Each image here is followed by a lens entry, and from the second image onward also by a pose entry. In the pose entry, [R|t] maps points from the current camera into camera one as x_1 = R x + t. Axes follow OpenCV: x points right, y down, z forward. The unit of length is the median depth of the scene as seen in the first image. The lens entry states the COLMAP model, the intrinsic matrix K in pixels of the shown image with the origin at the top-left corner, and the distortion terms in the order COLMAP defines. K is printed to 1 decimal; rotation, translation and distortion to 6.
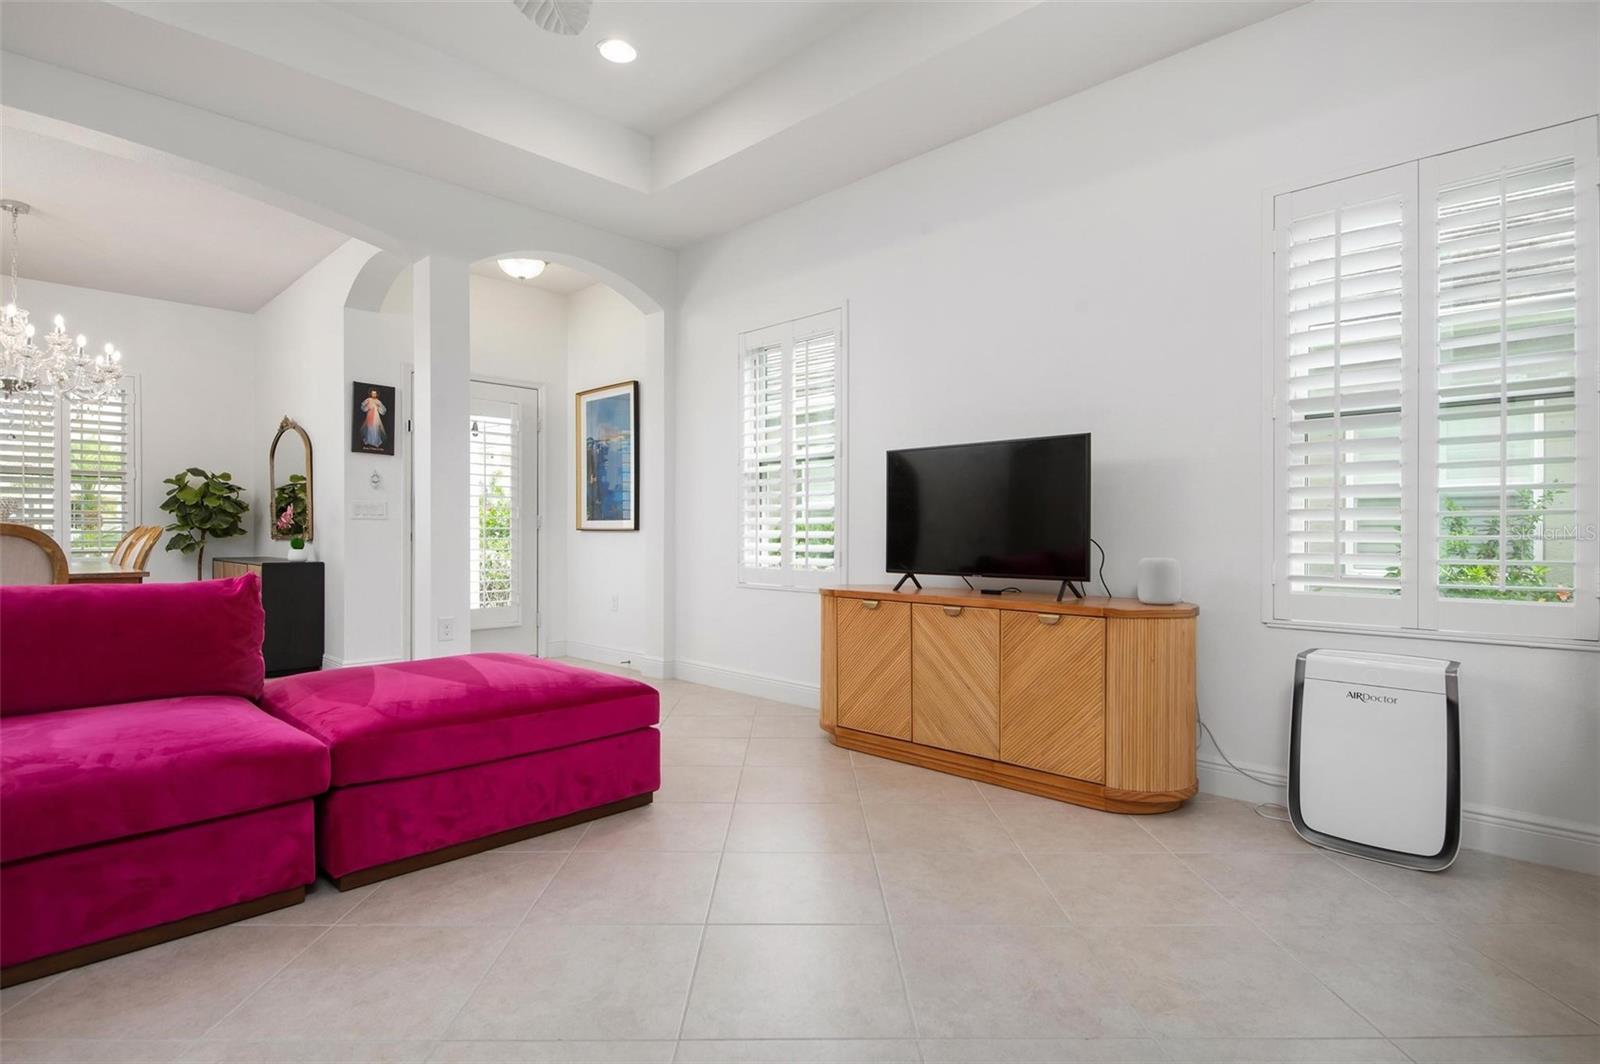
lens RADIAL K [[807.2, 0, 806.1], [0, 807.2, 539.1], [0, 0, 1]] dist [0.005051, -0.000433]
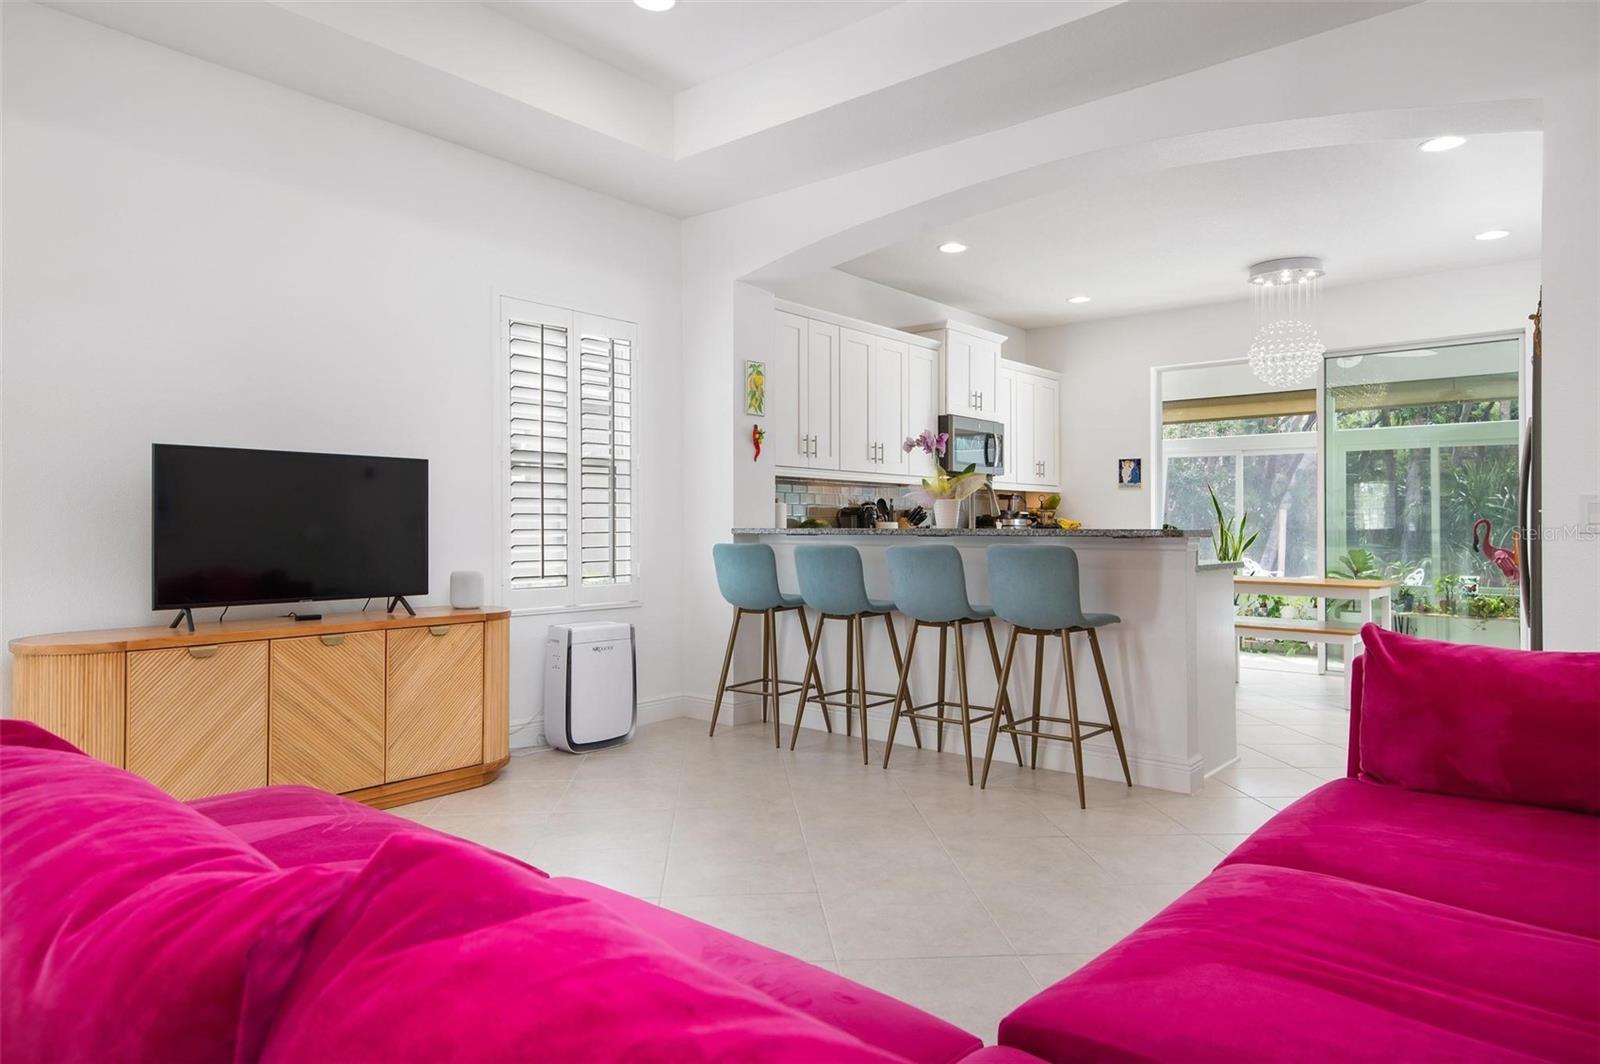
lens RADIAL K [[959.1, 0, 794.0], [0, 959.1, 524.2], [0, 0, 1]] dist [0.020914, 0.002863]
pose [[-0.048742, 0.001197, 0.998811, -0.659048], [0.006277, 0.999980, -0.000893, -0.025955], [-0.998792, 0.006226, -0.048748, 0.379784]]
